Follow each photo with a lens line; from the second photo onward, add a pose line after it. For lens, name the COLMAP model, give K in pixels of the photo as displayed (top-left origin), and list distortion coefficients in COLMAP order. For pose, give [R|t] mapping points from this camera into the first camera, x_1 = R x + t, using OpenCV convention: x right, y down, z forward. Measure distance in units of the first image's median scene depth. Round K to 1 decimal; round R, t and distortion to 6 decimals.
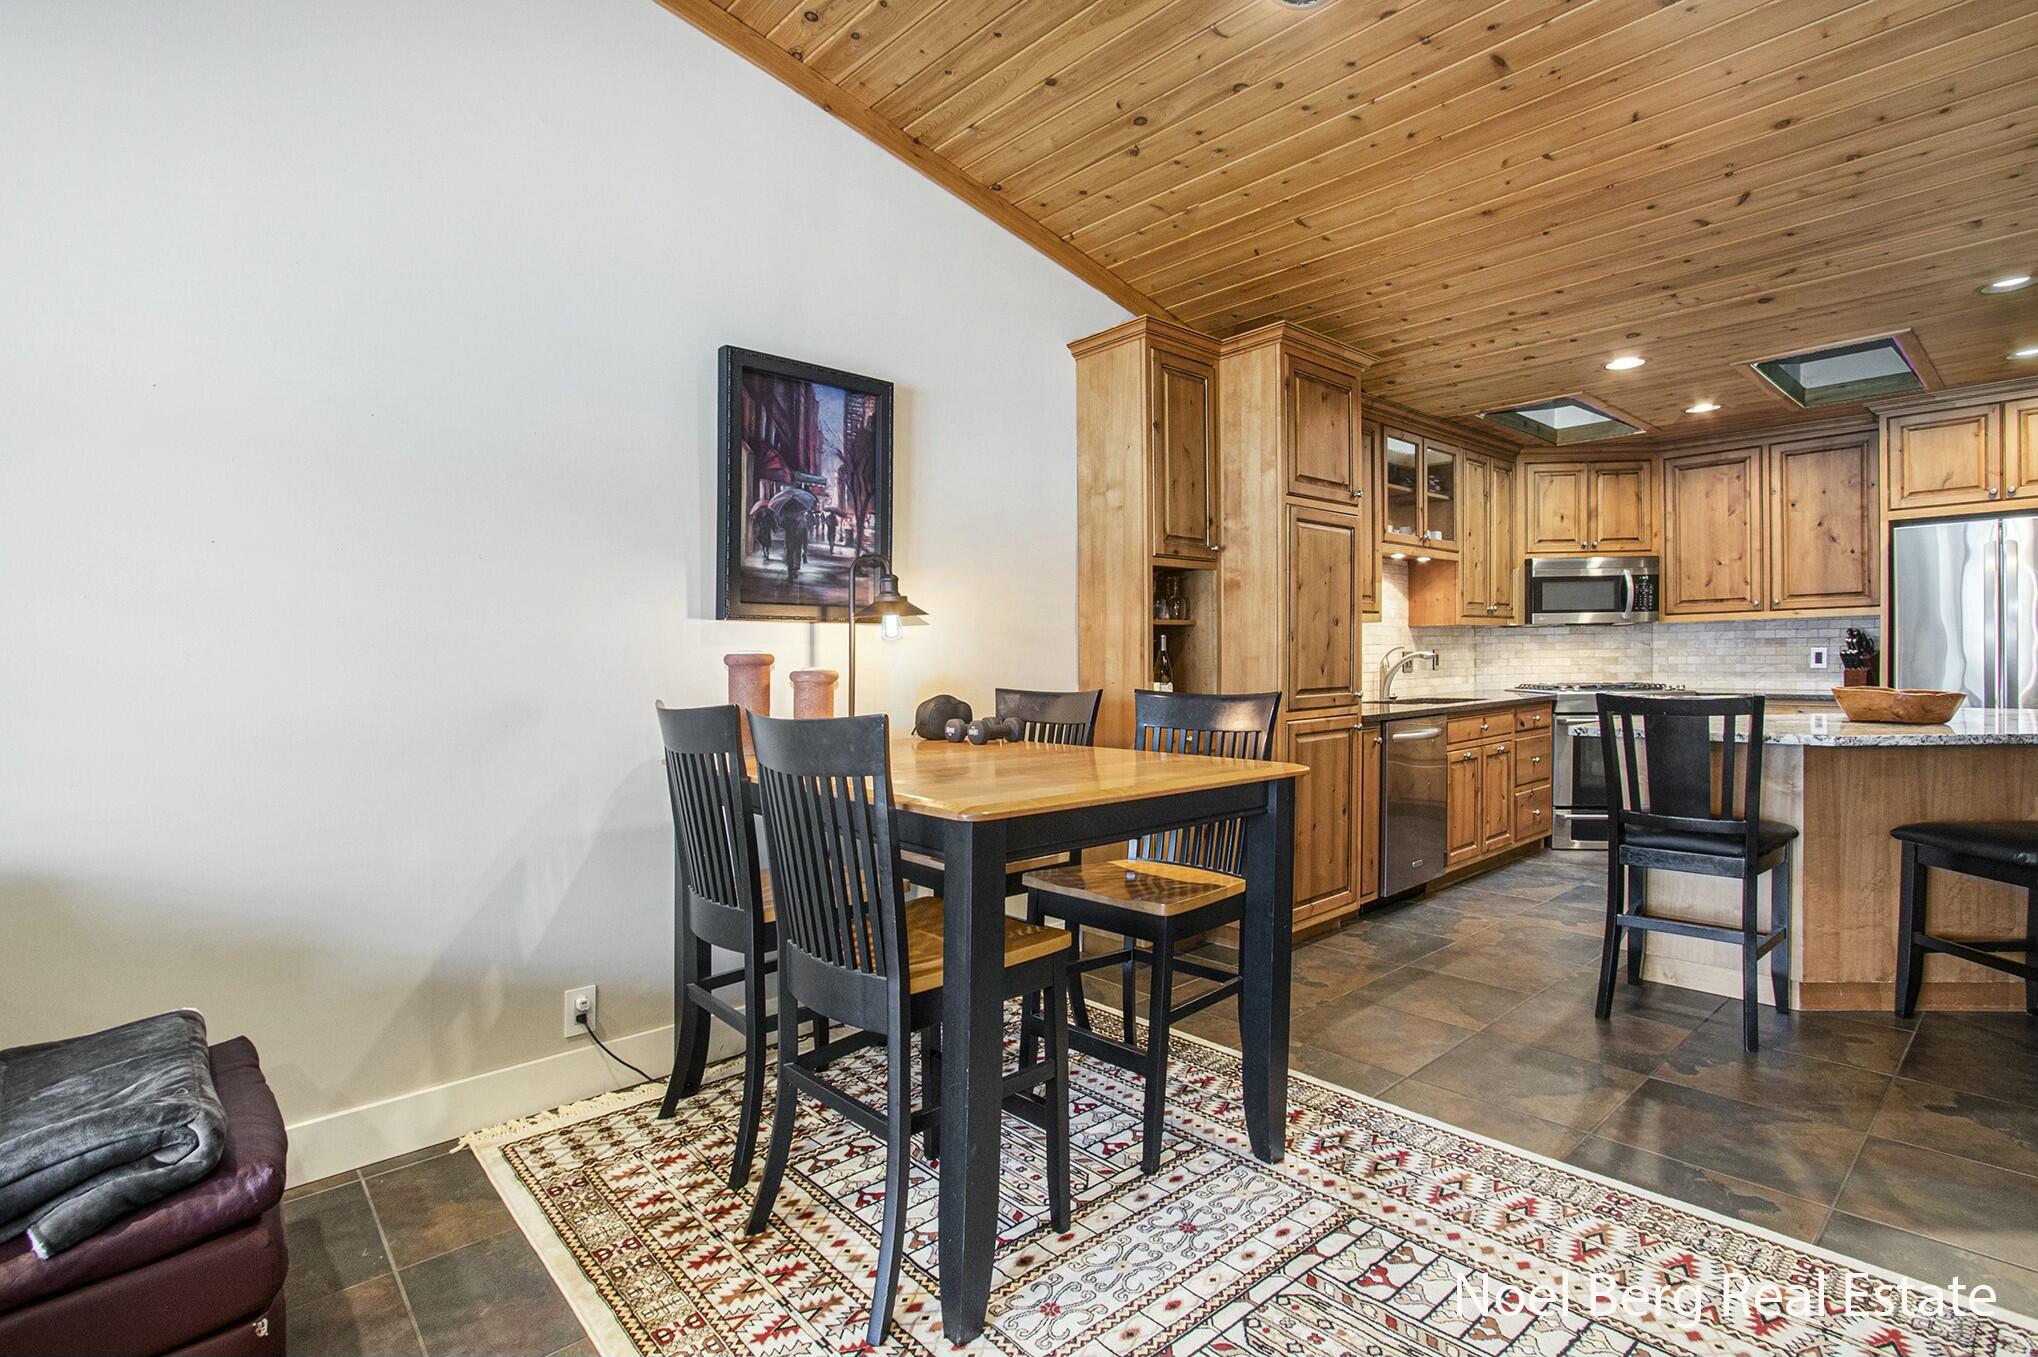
lens RADIAL K [[978.2, 0, 1014.6], [0, 978.2, 668.9], [0, 0, 1]] dist [-0.009356, 0.000404]
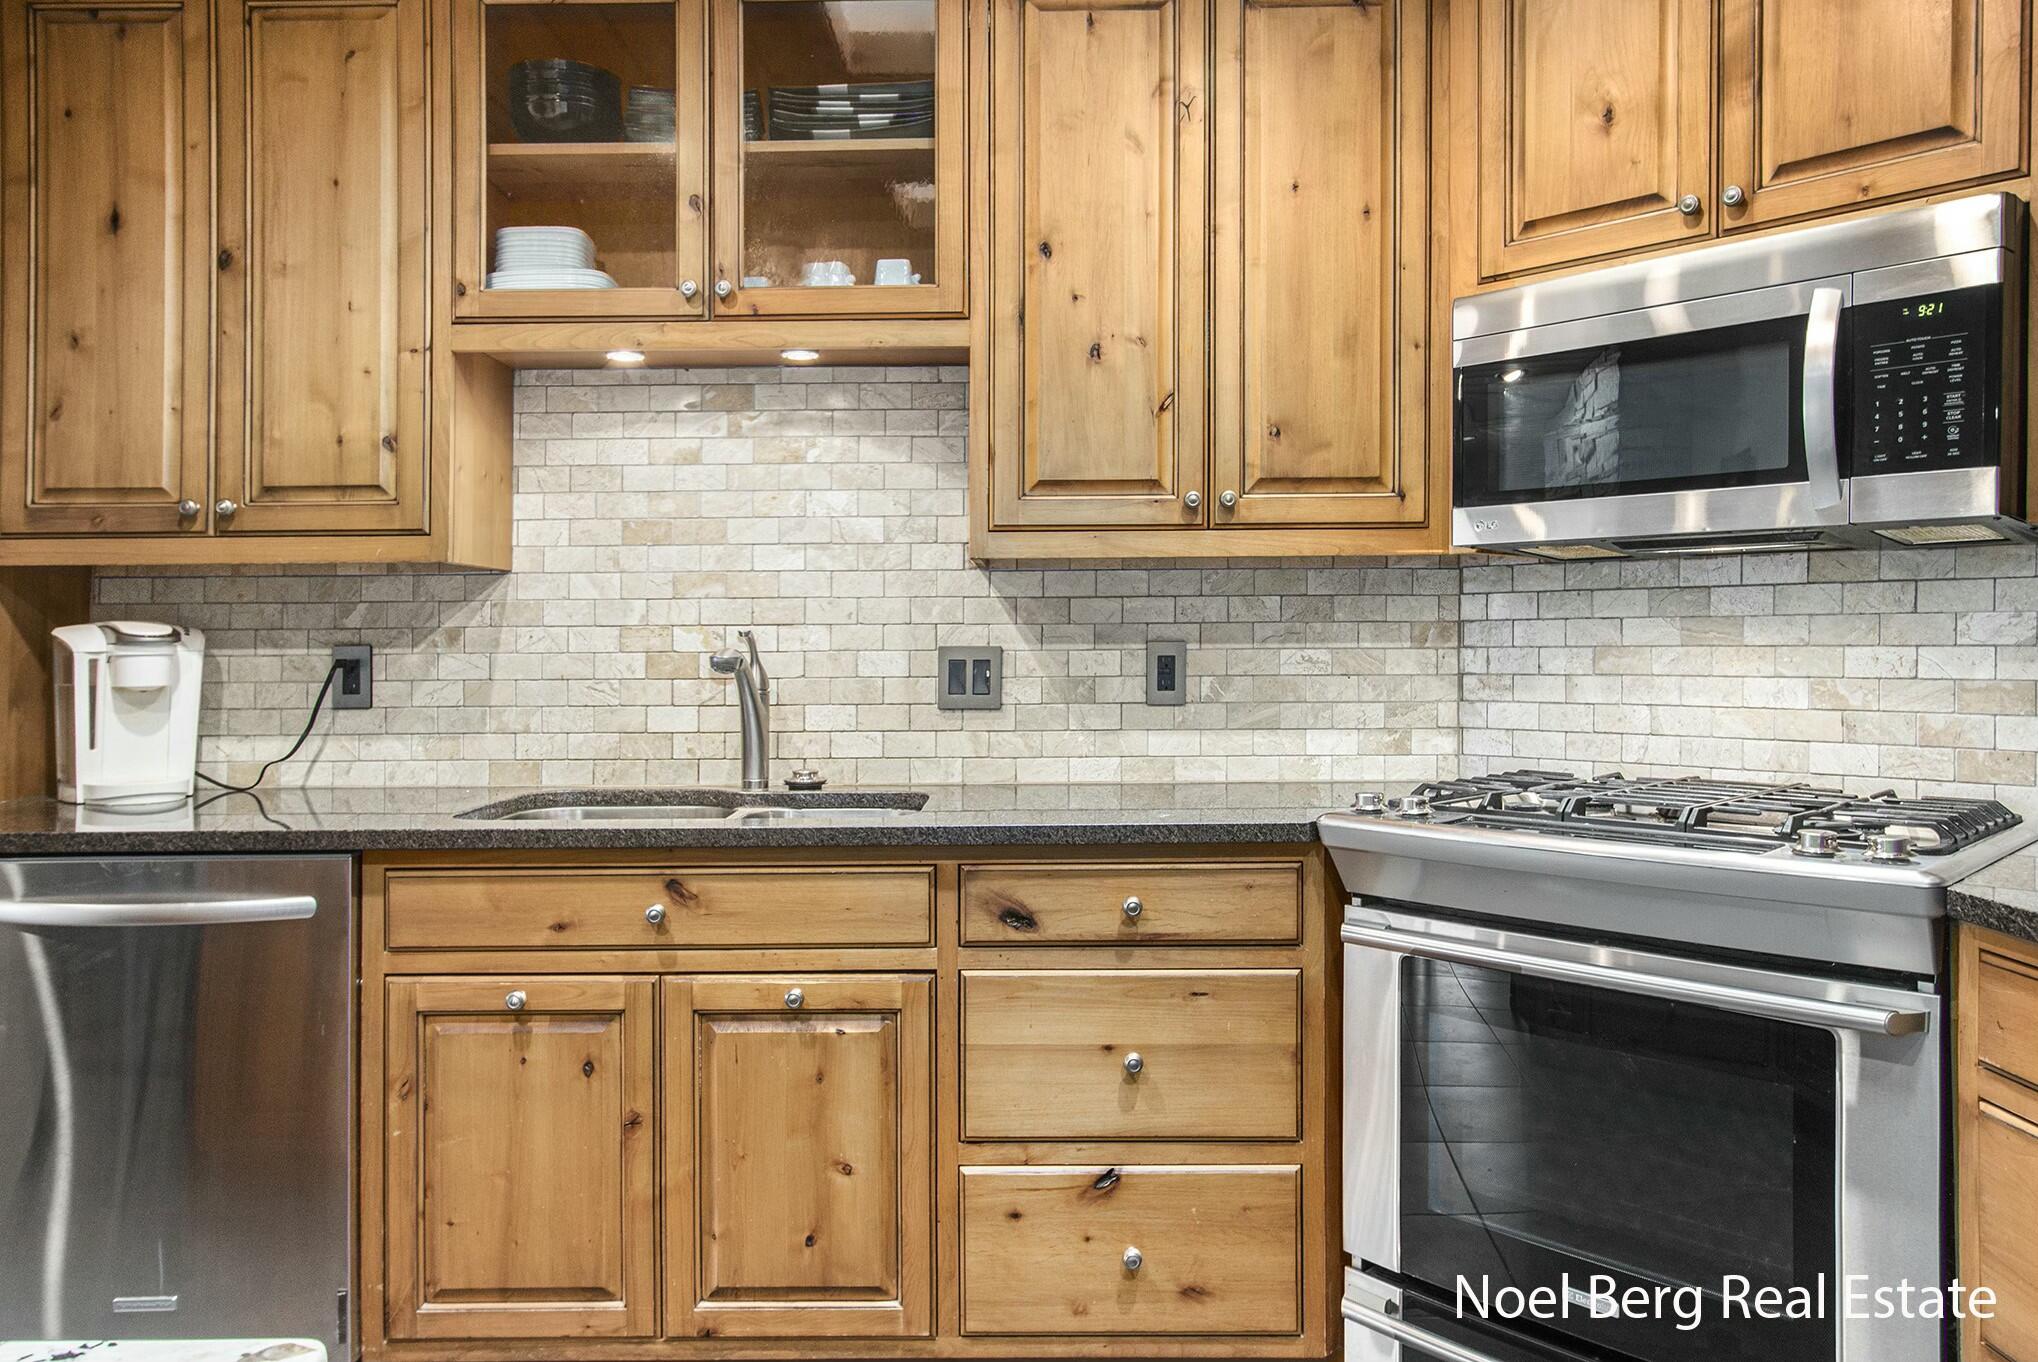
lens RADIAL K [[1419.2, 0, 1031.8], [0, 1419.2, 670.6], [0, 0, 1]] dist [-0.048225, 0.123020]
pose [[0.736822, 0.024968, -0.675625, 0.853199], [-0.014712, 0.999673, 0.020899, -0.023180], [0.675926, -0.005459, 0.736949, 0.774571]]
